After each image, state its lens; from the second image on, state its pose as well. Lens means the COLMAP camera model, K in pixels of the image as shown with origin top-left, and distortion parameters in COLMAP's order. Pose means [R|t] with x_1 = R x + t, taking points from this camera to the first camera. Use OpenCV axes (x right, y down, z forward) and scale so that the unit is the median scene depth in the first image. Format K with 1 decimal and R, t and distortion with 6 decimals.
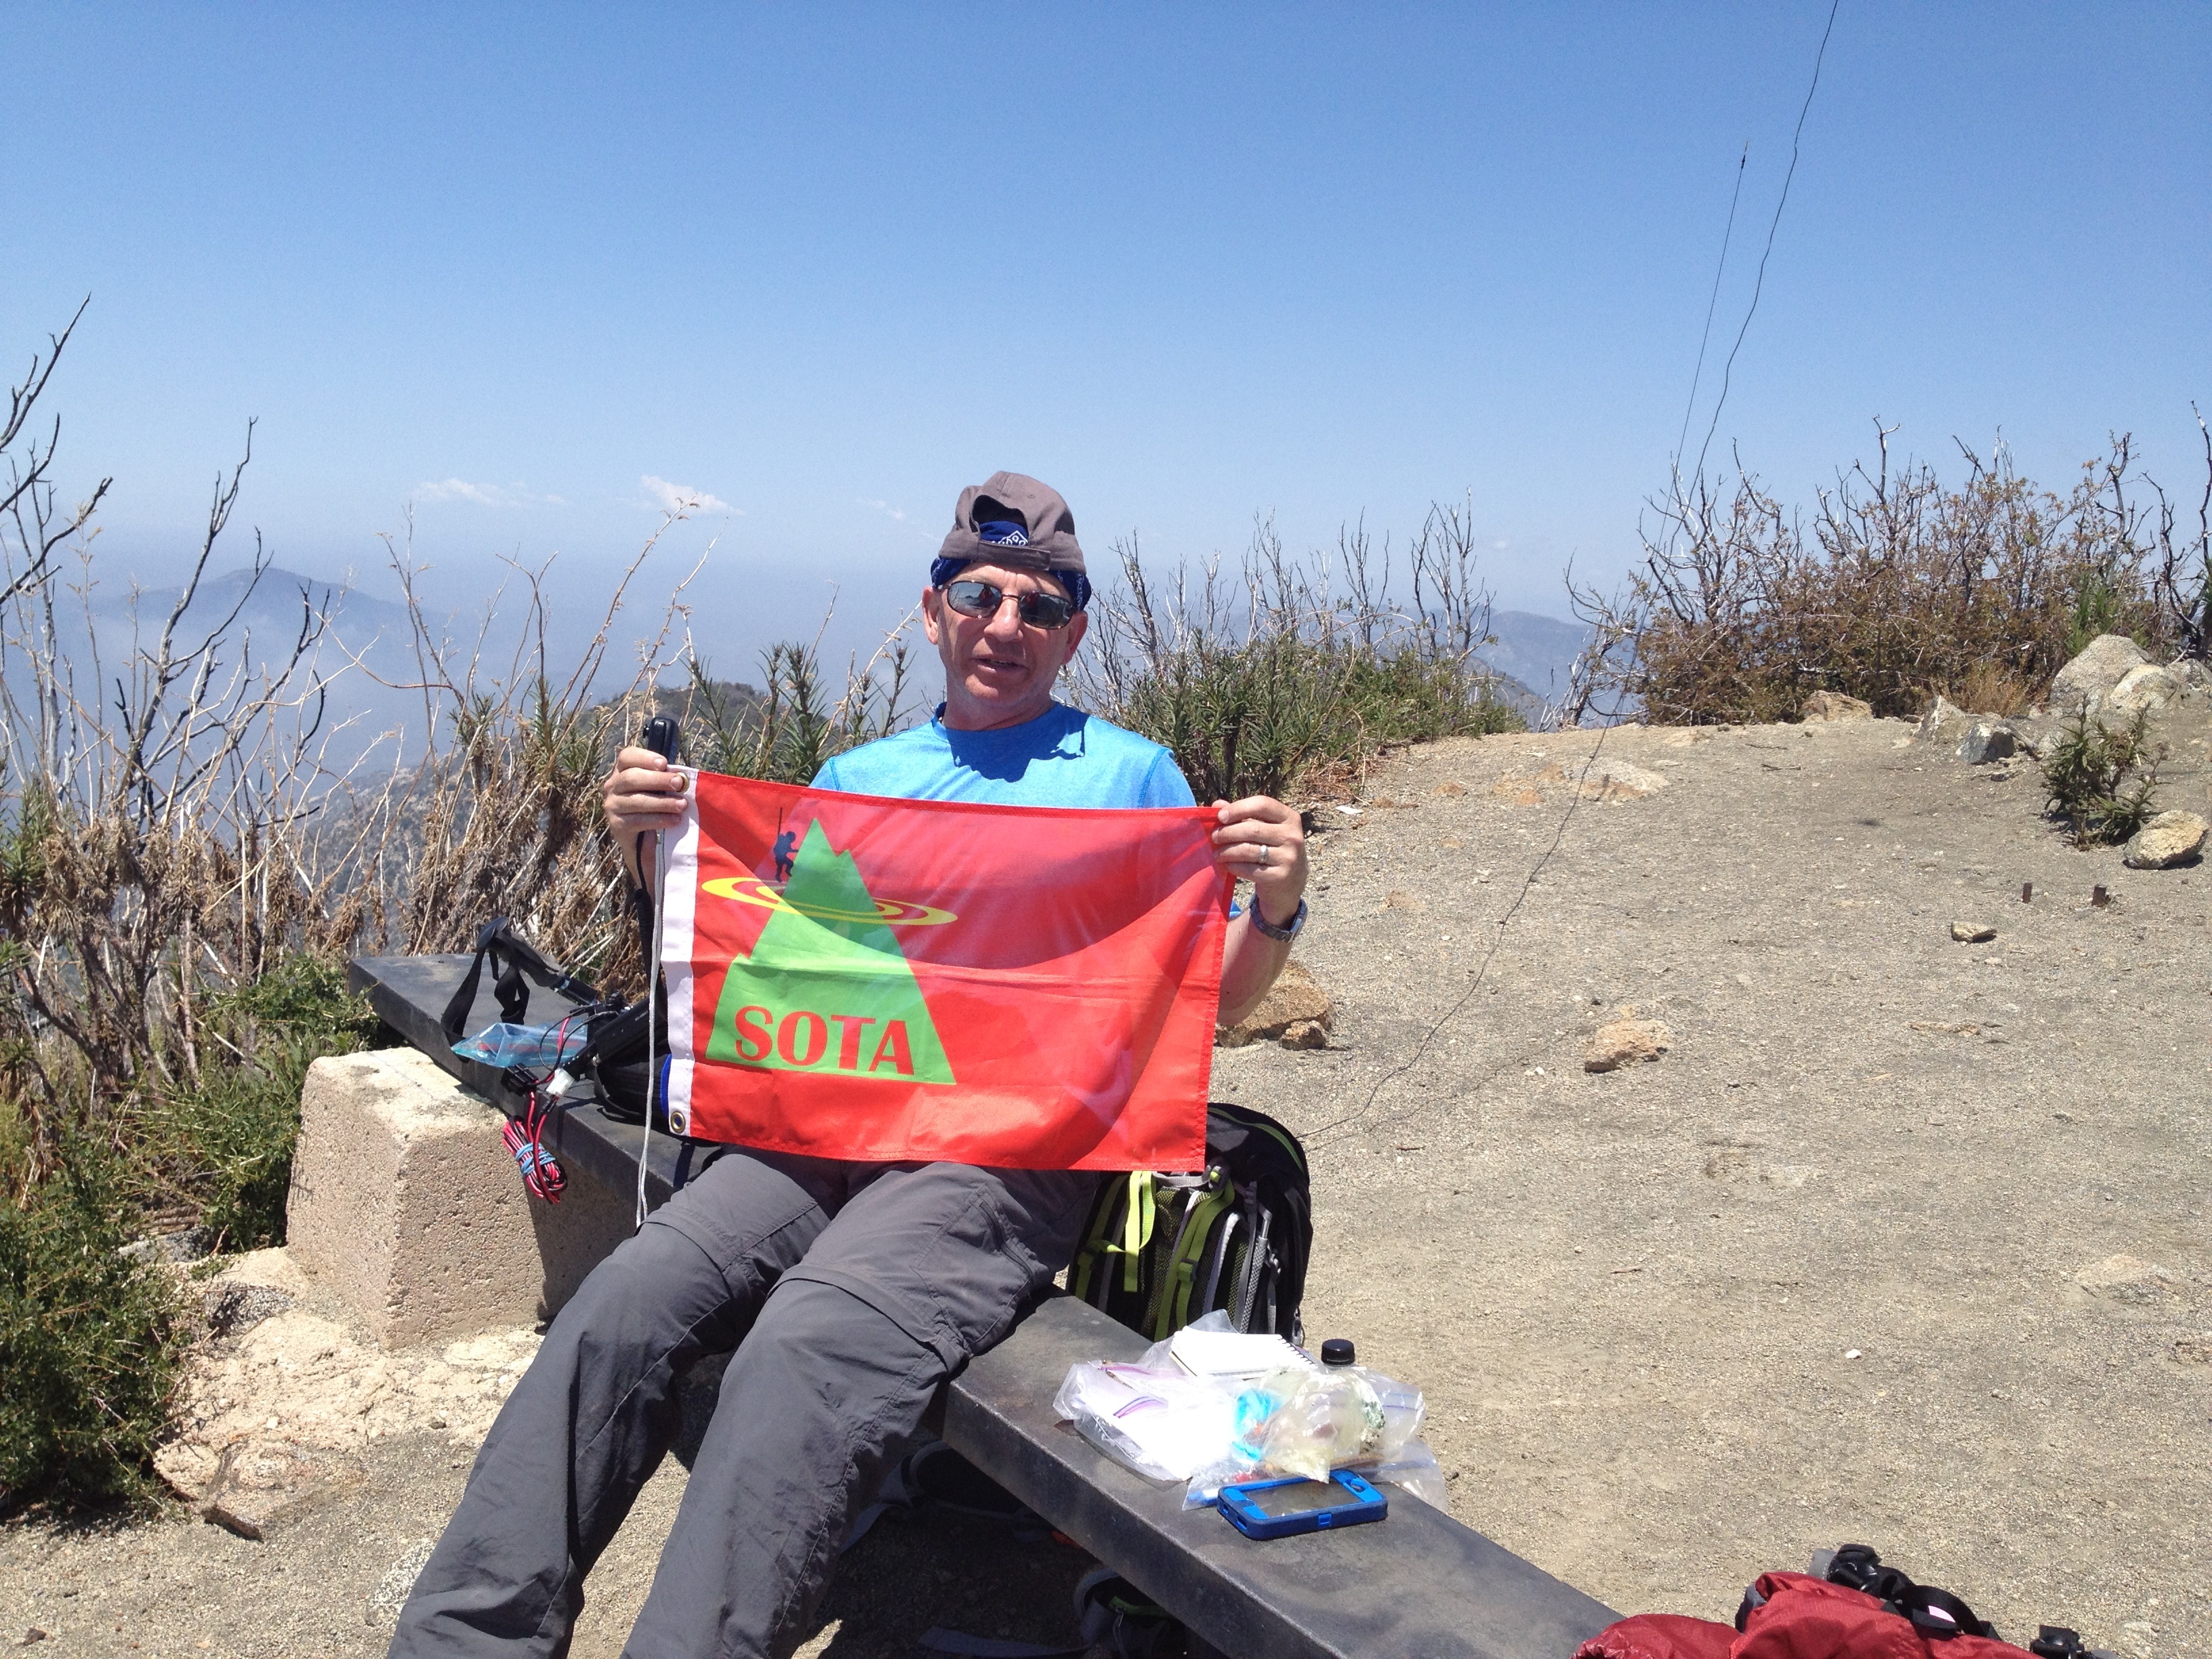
lens RADIAL K [[2251.2, 0, 1109.5], [0, 2251.2, 828.2], [0, 0, 1]] dist [-0.008179, 0.000000]
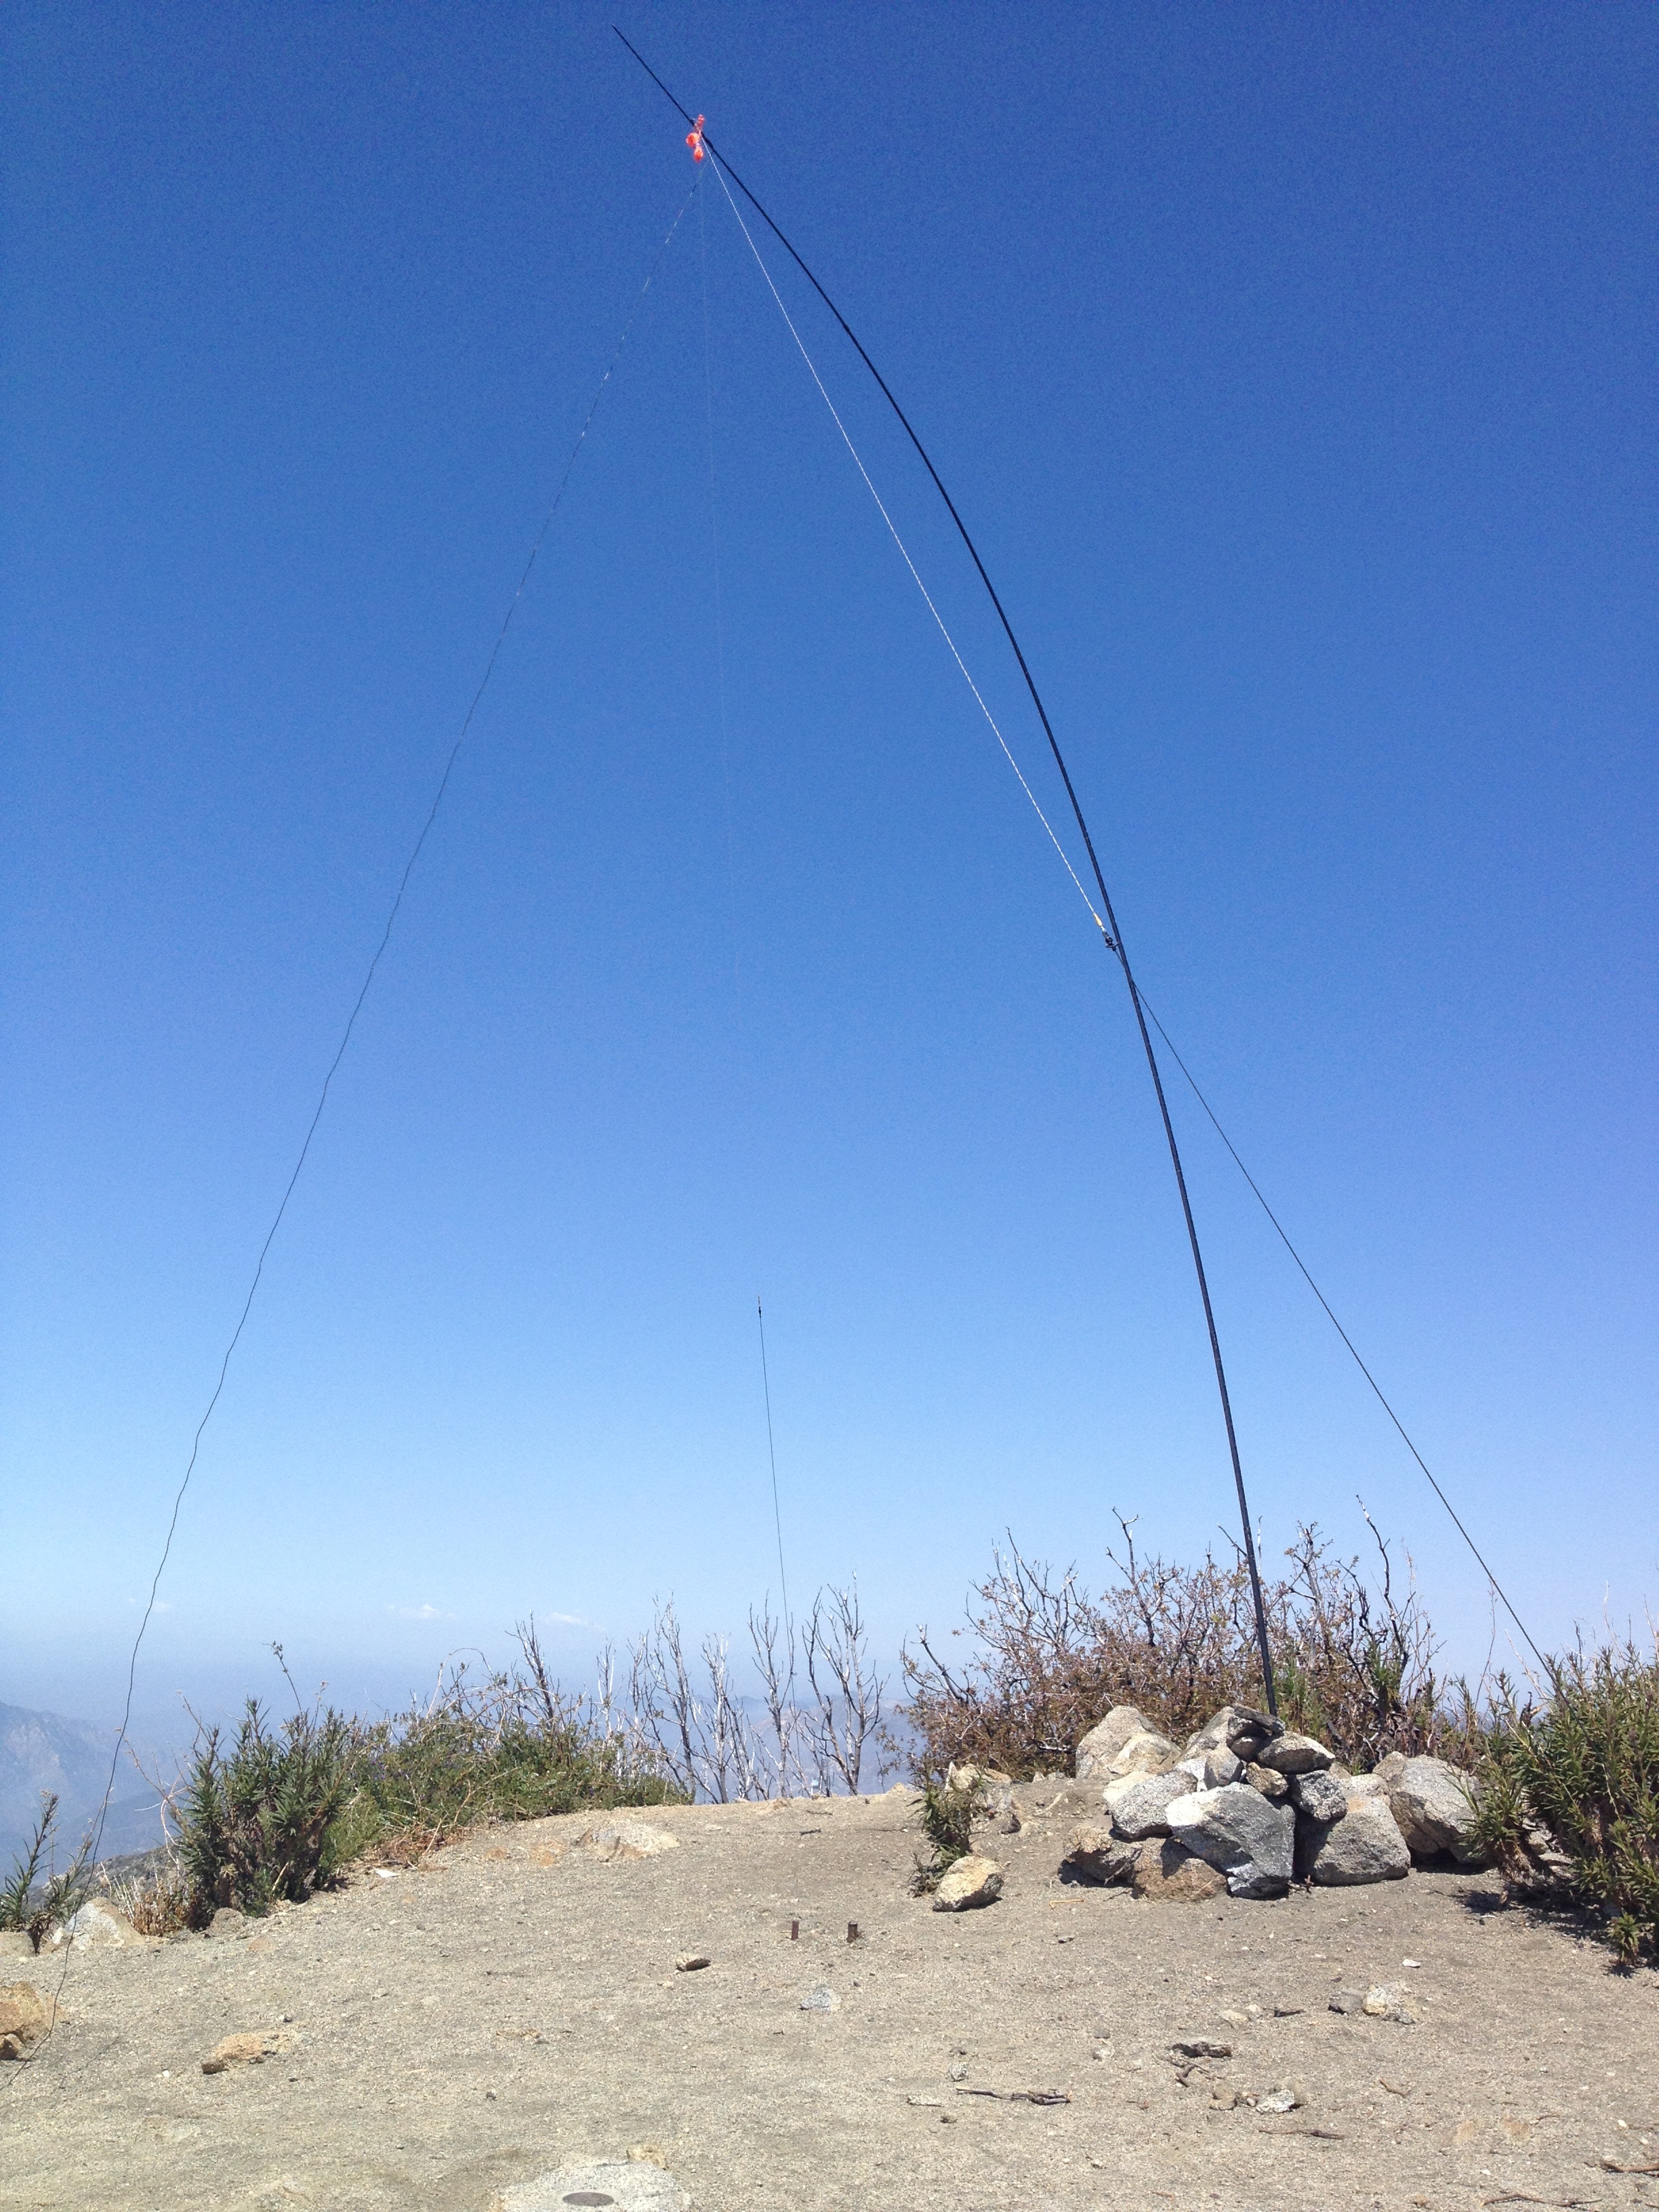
lens RADIAL K [[2251.2, 0, 826.4], [0, 2251.2, 1103.4], [0, 0, 1]] dist [-0.008179, 0.000000]
pose [[0.998743, 0.007420, 0.049578, 0.243565], [0.010219, 0.938083, -0.346259, 0.020557], [-0.049078, 0.346330, 0.936828, -0.165192]]
